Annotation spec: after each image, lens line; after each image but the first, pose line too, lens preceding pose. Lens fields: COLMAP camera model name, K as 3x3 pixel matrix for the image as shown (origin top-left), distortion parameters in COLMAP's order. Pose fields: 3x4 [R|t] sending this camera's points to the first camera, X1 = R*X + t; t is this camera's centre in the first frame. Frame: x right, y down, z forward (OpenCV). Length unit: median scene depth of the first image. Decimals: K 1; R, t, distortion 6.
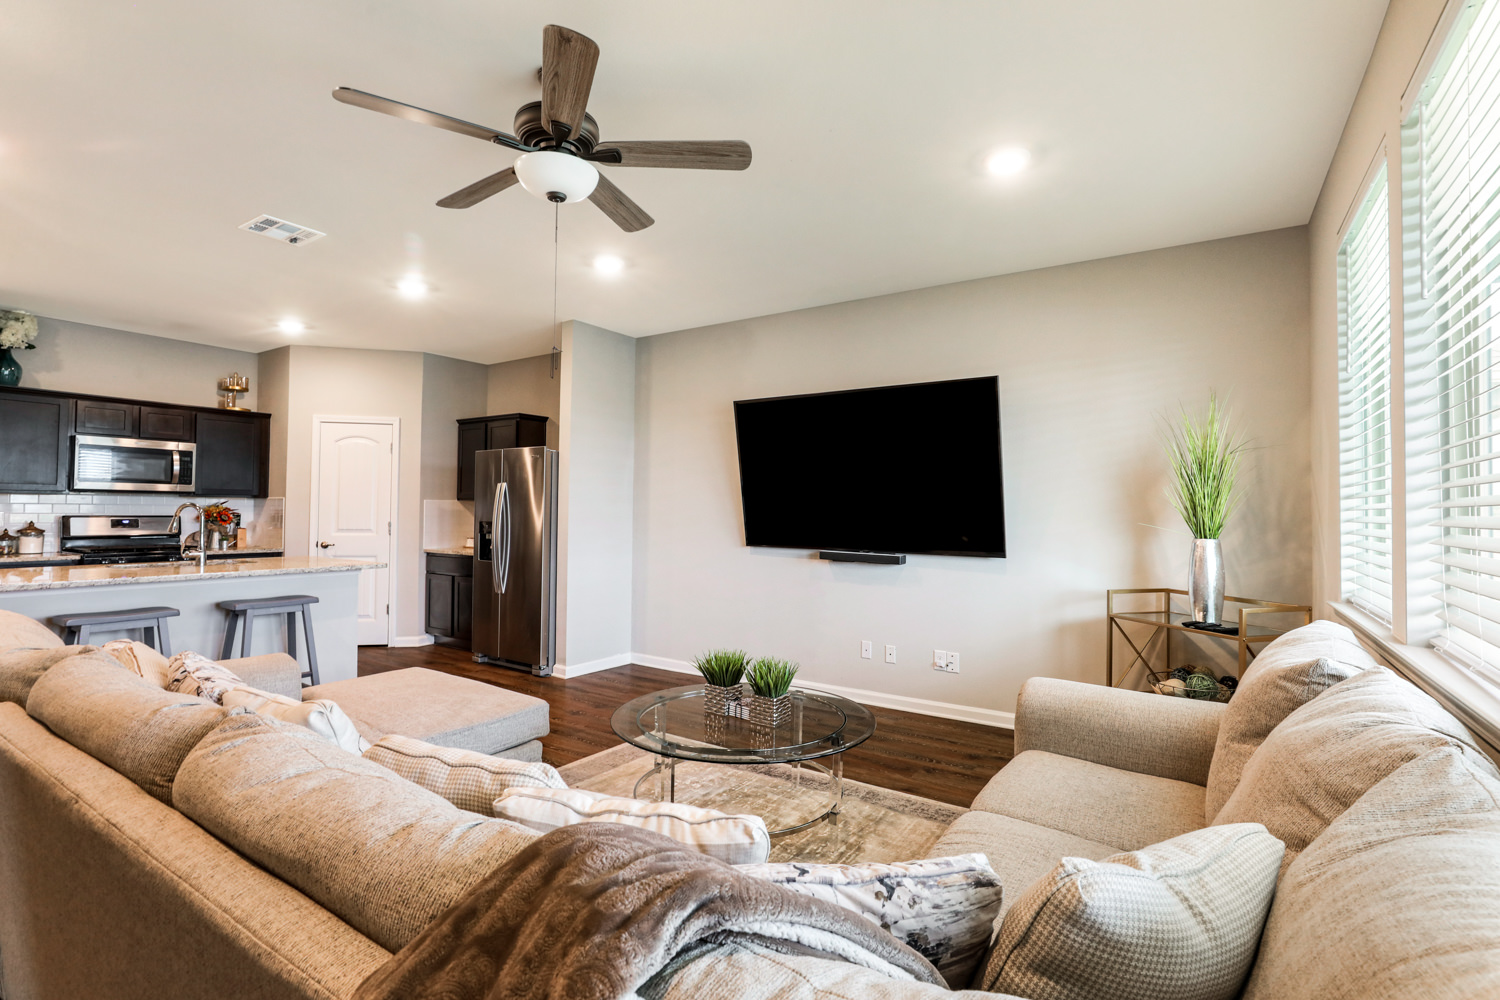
lens RADIAL K [[692.6, 0, 749.9], [0, 692.6, 502.0], [0, 0, 1]] dist [-0.000272, 0.002063]
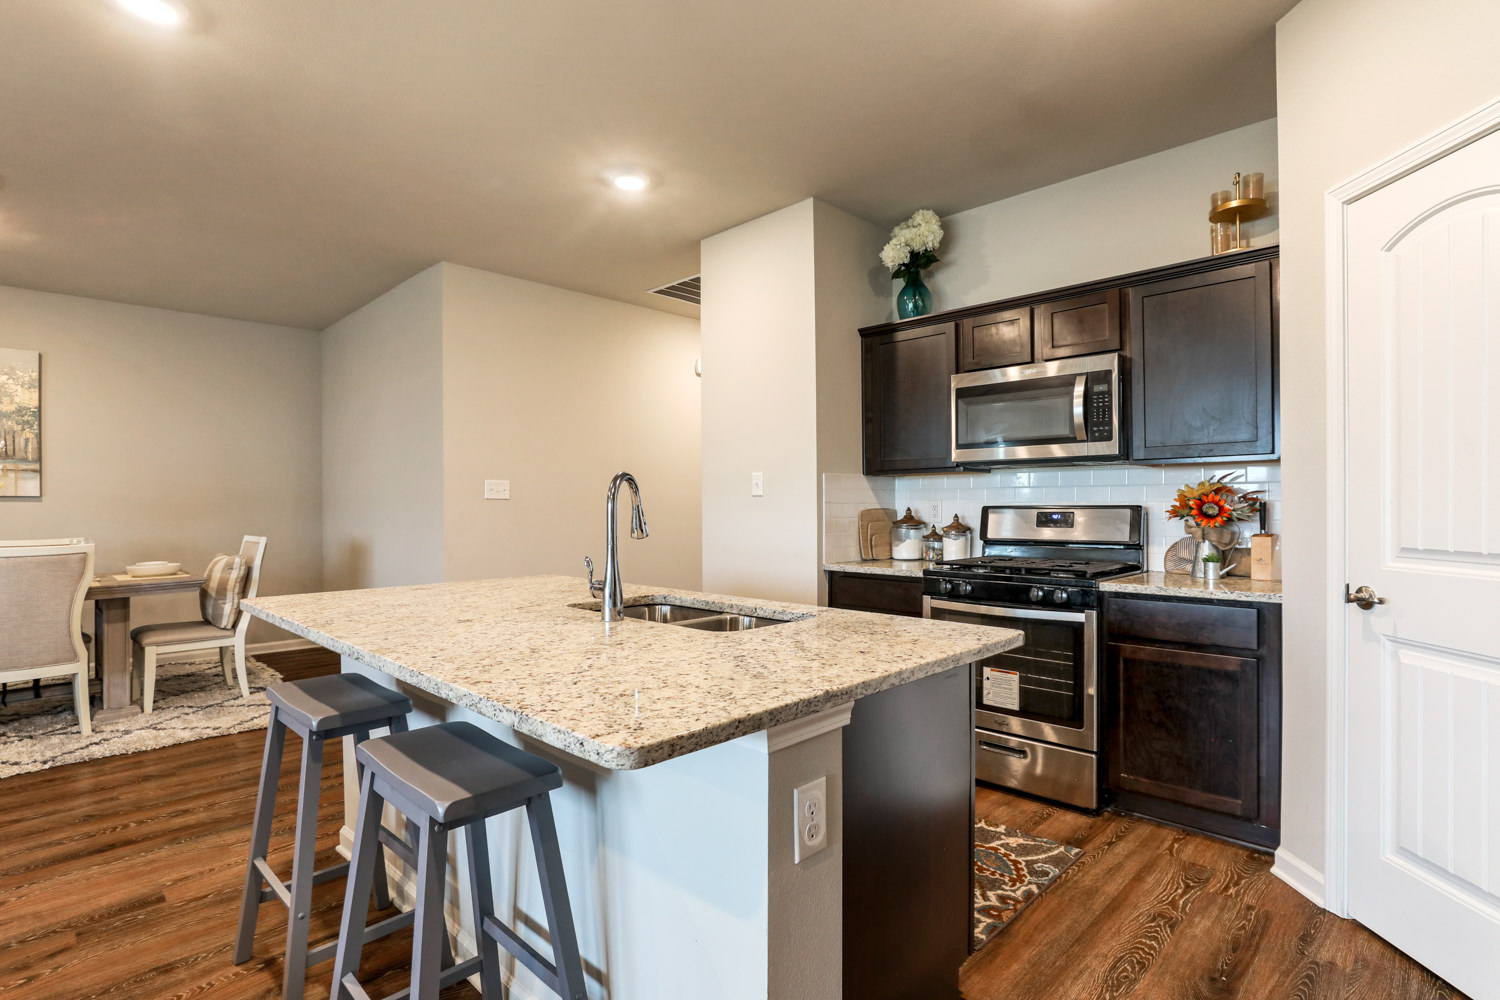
lens RADIAL K [[749.2, 0, 750.1], [0, 749.2, 507.6], [0, 0, 1]] dist [-0.004786, 0.007052]
pose [[-0.208743, -0.005566, -0.977955, -0.250345], [0.014291, 0.999860, -0.008741, 0.022594], [0.977866, -0.015801, -0.208634, 0.868637]]
